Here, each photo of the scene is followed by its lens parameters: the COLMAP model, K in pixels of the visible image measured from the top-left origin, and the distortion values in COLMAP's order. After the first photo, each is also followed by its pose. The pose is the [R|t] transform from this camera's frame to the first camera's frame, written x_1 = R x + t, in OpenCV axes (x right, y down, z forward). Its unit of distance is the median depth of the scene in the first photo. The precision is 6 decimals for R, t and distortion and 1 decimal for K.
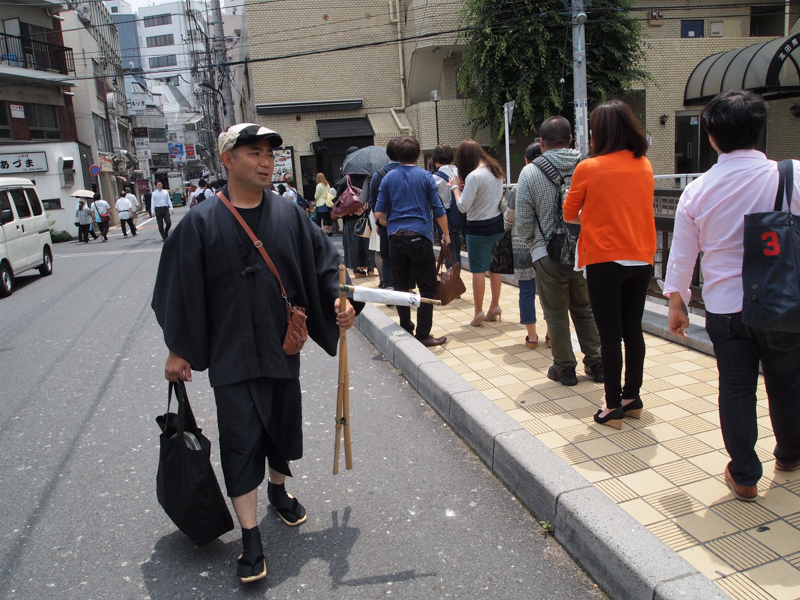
lens RADIAL K [[641.5, 0, 400.0], [0, 641.5, 300.0], [0, 0, 1]] dist [-0.043308, -0.000039]
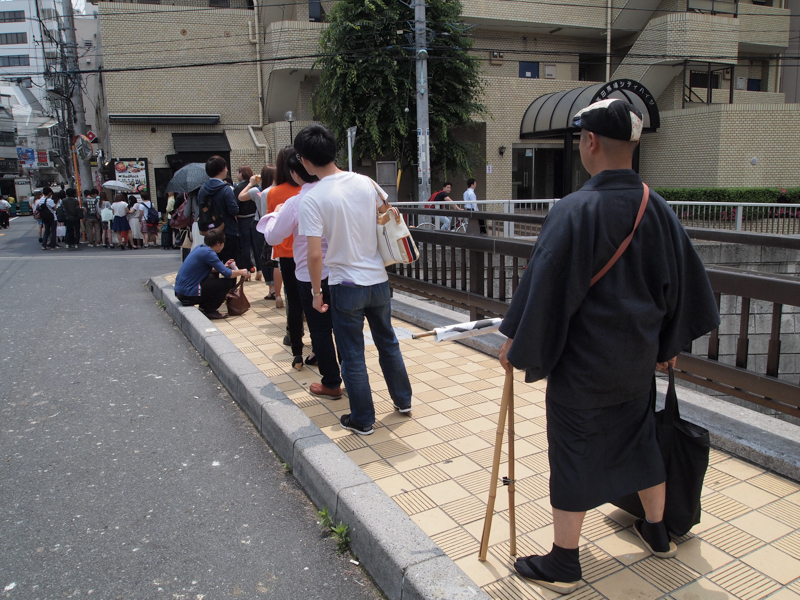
lens RADIAL K [[640.8, 0, 395.0], [0, 640.8, 300.8], [0, 0, 1]] dist [-0.048784, 0.002434]
pose [[0.981066, 0.010902, 0.193366, 0.024066], [-0.005519, 0.999583, -0.028357, 0.007404], [-0.193594, 0.026752, 0.980717, -0.037392]]
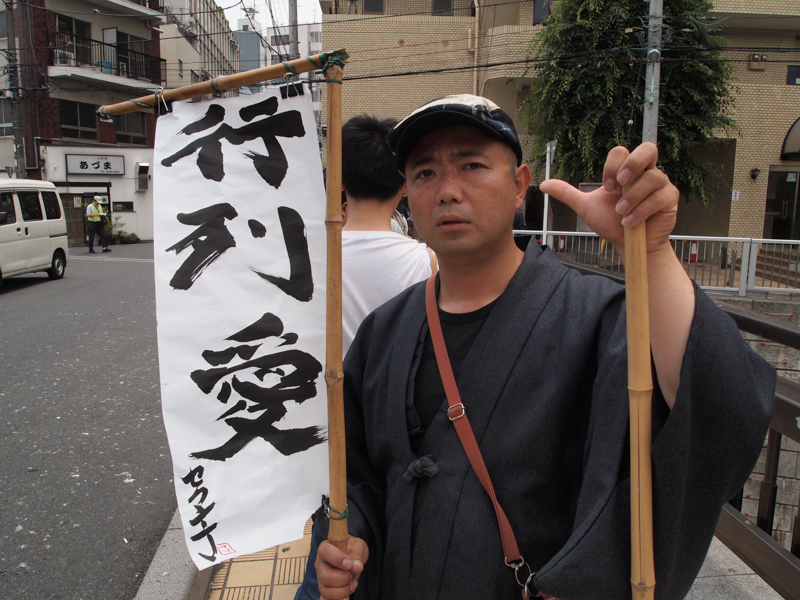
lens RADIAL K [[641.5, 0, 400.0], [0, 641.5, 300.0], [0, 0, 1]] dist [-0.043308, -0.000039]
pose [[0.982907, 0.107727, -0.149294, 0.075635], [-0.113728, 0.992989, -0.032235, -0.021422], [0.144775, 0.048663, 0.988267, 0.055965]]
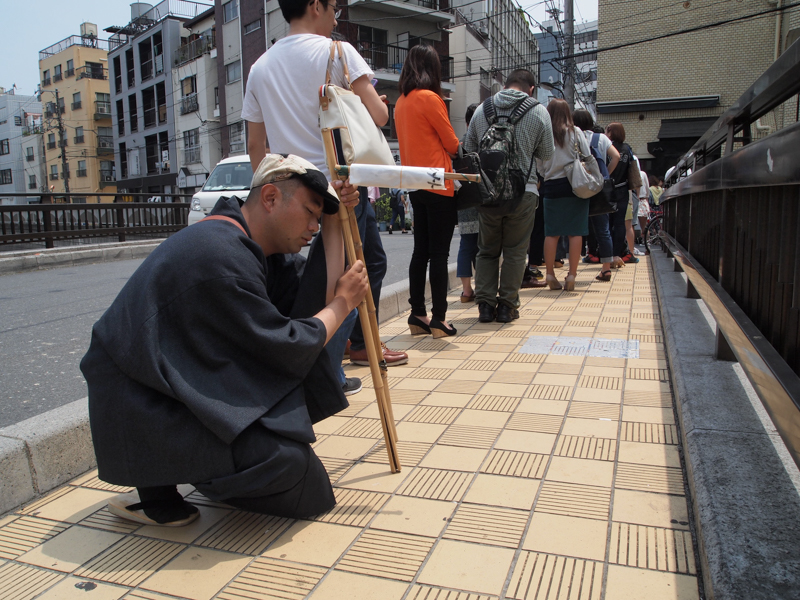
lens RADIAL K [[641.5, 0, 400.0], [0, 641.5, 300.0], [0, 0, 1]] dist [-0.043308, -0.000039]
pose [[0.809702, 0.144997, -0.568646, 0.129827], [-0.158546, 0.987011, 0.025918, 0.006136], [0.565018, 0.069171, 0.822174, 0.080562]]
